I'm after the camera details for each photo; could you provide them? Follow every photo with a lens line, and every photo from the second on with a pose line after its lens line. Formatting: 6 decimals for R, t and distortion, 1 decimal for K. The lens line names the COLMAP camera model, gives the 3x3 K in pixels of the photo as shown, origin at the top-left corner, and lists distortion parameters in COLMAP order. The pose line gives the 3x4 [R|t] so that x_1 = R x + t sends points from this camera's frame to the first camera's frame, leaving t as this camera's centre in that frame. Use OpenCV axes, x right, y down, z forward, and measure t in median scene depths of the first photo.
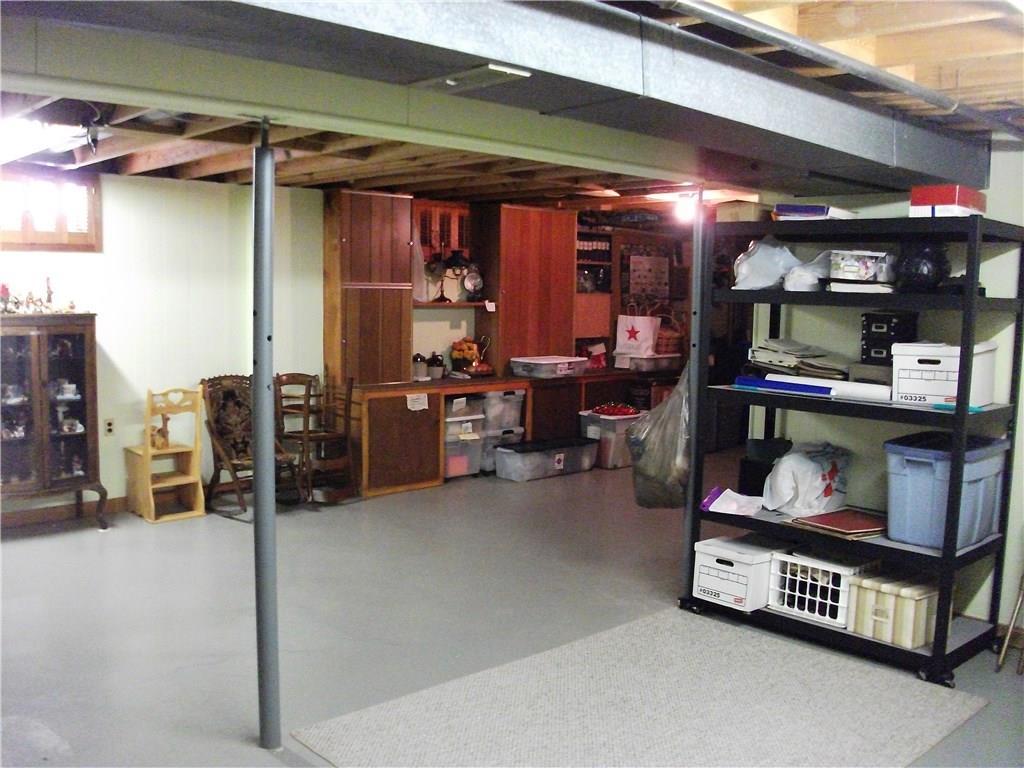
lens RADIAL K [[959.5, 0, 512.0], [0, 959.5, 384.0], [0, 0, 1]] dist [-0.295954, 0.350530]
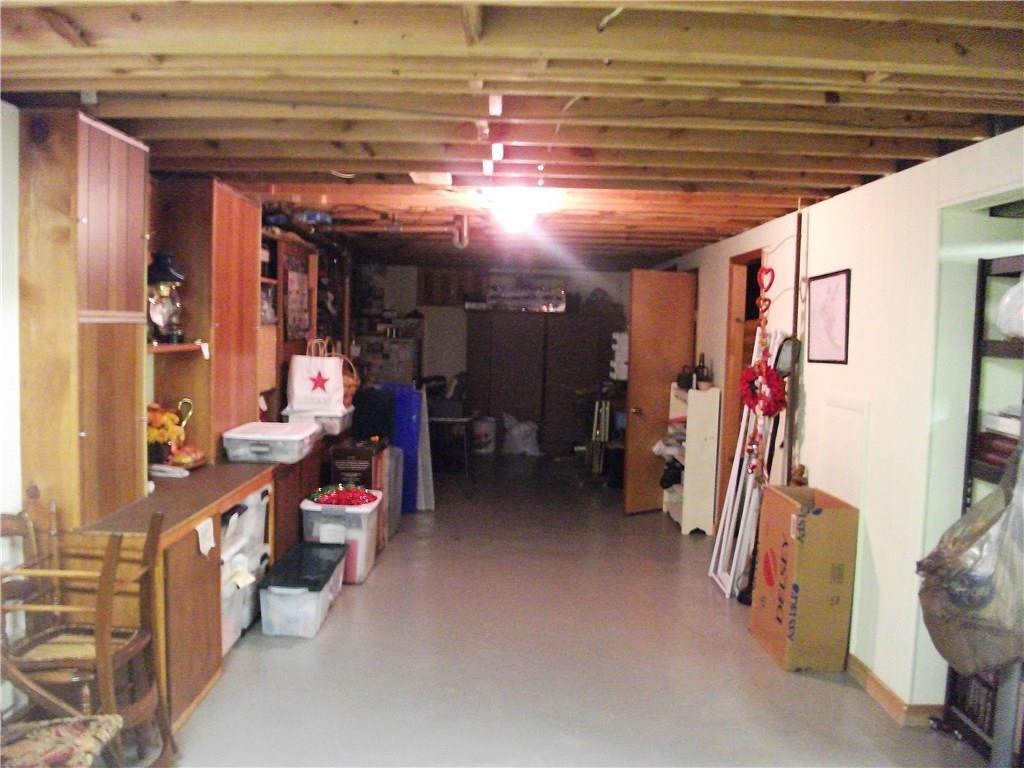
lens RADIAL K [[959.5, 0, 512.0], [0, 959.5, 384.0], [0, 0, 1]] dist [-0.295954, 0.350530]
pose [[0.693458, -0.045014, 0.719089, -0.302476], [0.058745, 0.998256, 0.005838, -0.051199], [-0.718098, 0.038195, 0.694893, 0.446402]]
